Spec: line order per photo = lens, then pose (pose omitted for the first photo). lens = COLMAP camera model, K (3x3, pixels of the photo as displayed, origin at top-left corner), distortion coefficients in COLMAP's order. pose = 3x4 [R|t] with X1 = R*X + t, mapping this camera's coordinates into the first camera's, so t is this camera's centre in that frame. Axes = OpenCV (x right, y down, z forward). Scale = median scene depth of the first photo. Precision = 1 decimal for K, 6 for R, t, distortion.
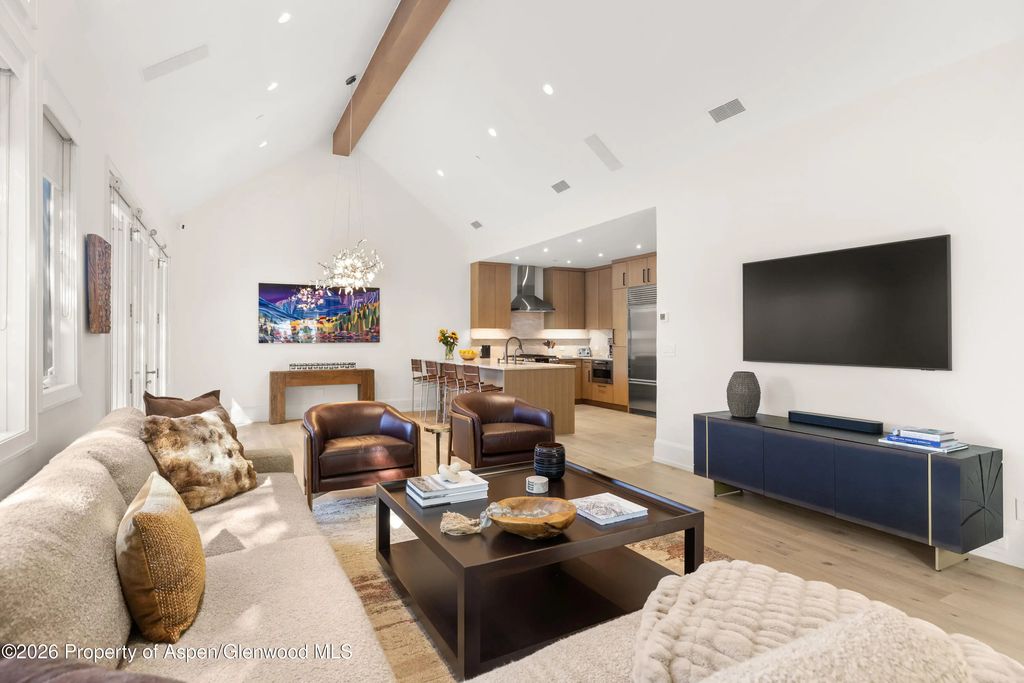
lens RADIAL K [[518.1, 0, 518.2], [0, 518.1, 338.5], [0, 0, 1]] dist [-0.002925, 0.000721]
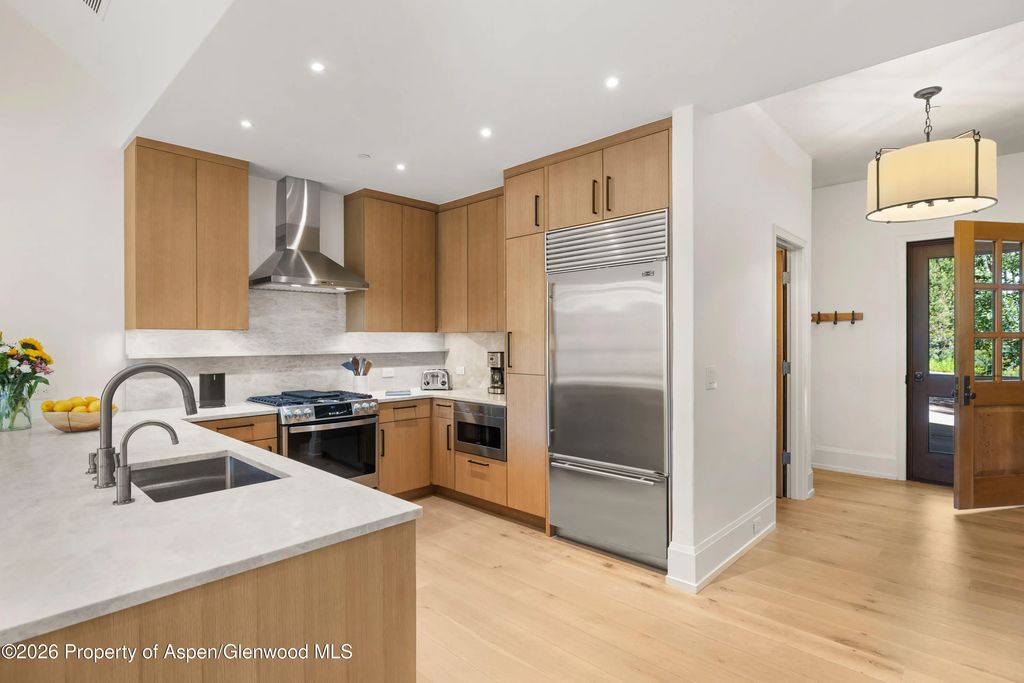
lens RADIAL K [[518.1, 0, 516.3], [0, 518.1, 342.0], [0, 0, 1]] dist [-0.002925, 0.000721]
pose [[0.954442, -0.003895, 0.298373, 0.062035], [0.003113, 0.999990, 0.003097, -0.011099], [-0.298382, -0.002027, 0.954444, 0.574836]]
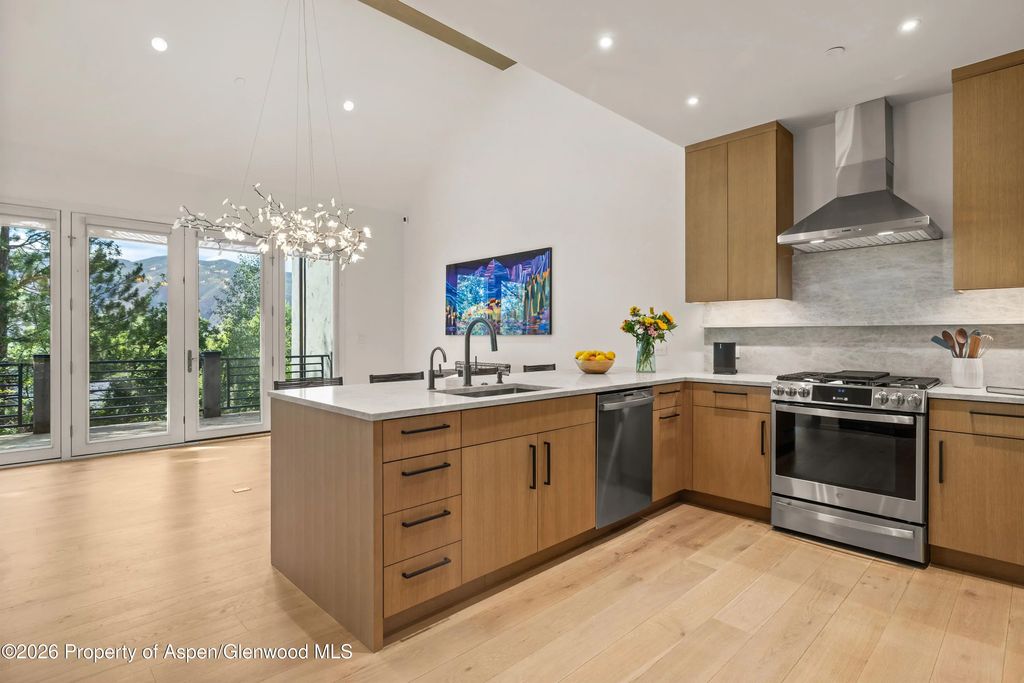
lens RADIAL K [[518.1, 0, 514.2], [0, 518.1, 332.6], [0, 0, 1]] dist [-0.002925, 0.000721]
pose [[0.259125, -0.003821, -0.965836, 0.298840], [0.000732, 0.999993, -0.003759, 0.006714], [0.965843, 0.000268, 0.259126, 0.733185]]
